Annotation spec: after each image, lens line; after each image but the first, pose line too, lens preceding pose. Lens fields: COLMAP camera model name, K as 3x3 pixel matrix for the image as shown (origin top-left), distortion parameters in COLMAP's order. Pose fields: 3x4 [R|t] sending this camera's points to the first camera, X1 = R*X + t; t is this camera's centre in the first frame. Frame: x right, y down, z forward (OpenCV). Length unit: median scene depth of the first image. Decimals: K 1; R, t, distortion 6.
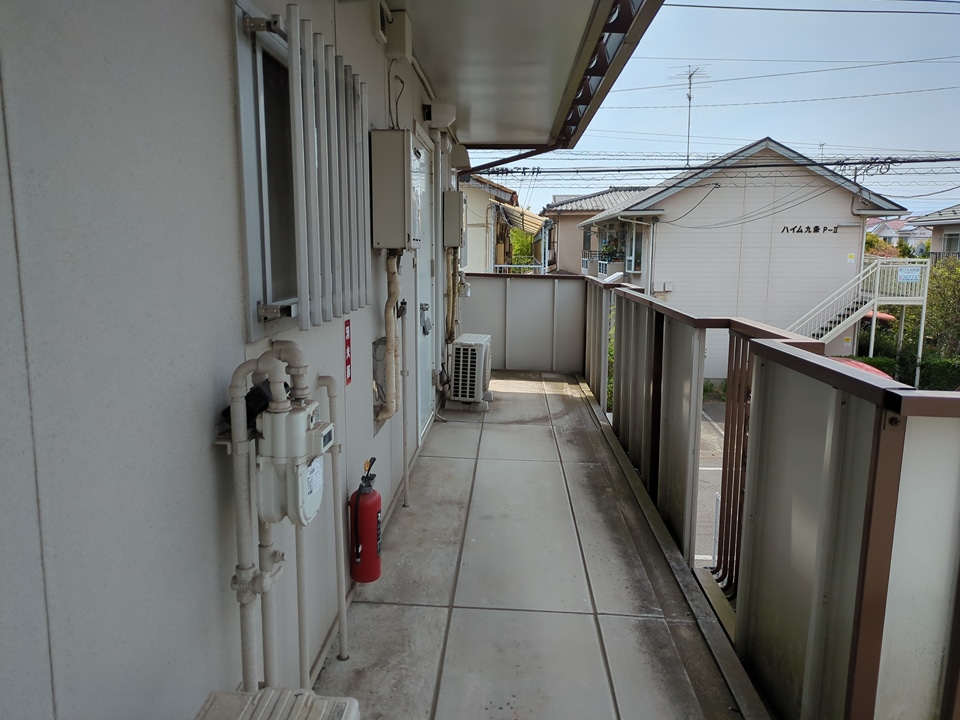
lens RADIAL K [[718.4, 0, 479.0], [0, 718.4, 359.7], [0, 0, 1]] dist [0.034748, -0.012243]
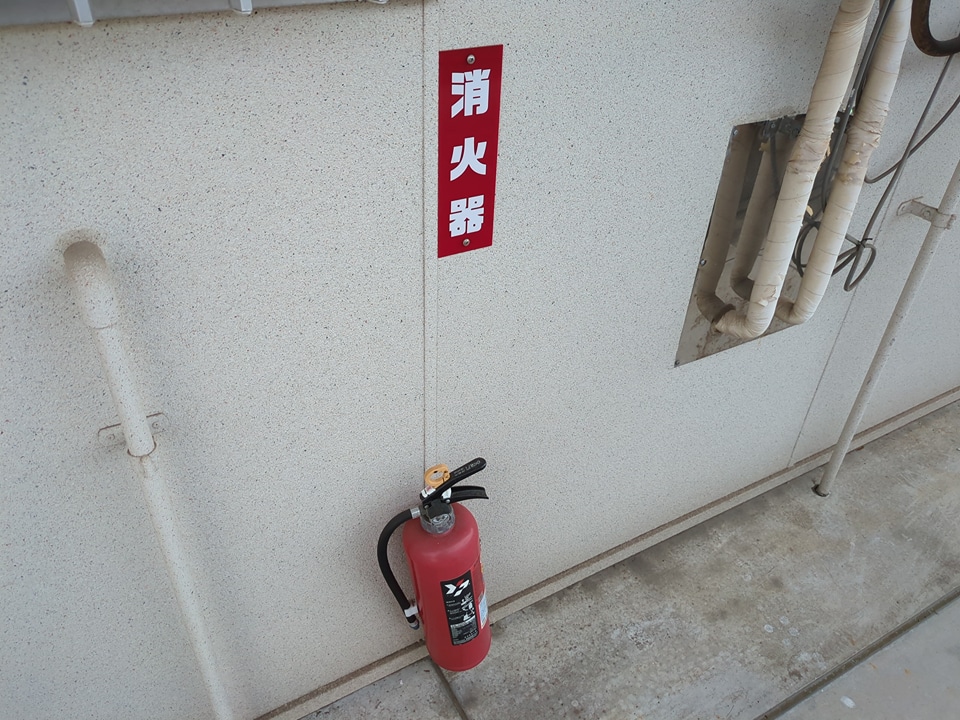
lens RADIAL K [[718.4, 0, 479.4], [0, 718.4, 359.8], [0, 0, 1]] dist [0.034748, -0.012243]
pose [[0.536651, 0.503061, -0.677448, 0.056901], [-0.165569, 0.850020, 0.500053, -0.068474], [0.827401, -0.156190, 0.539455, 0.628801]]
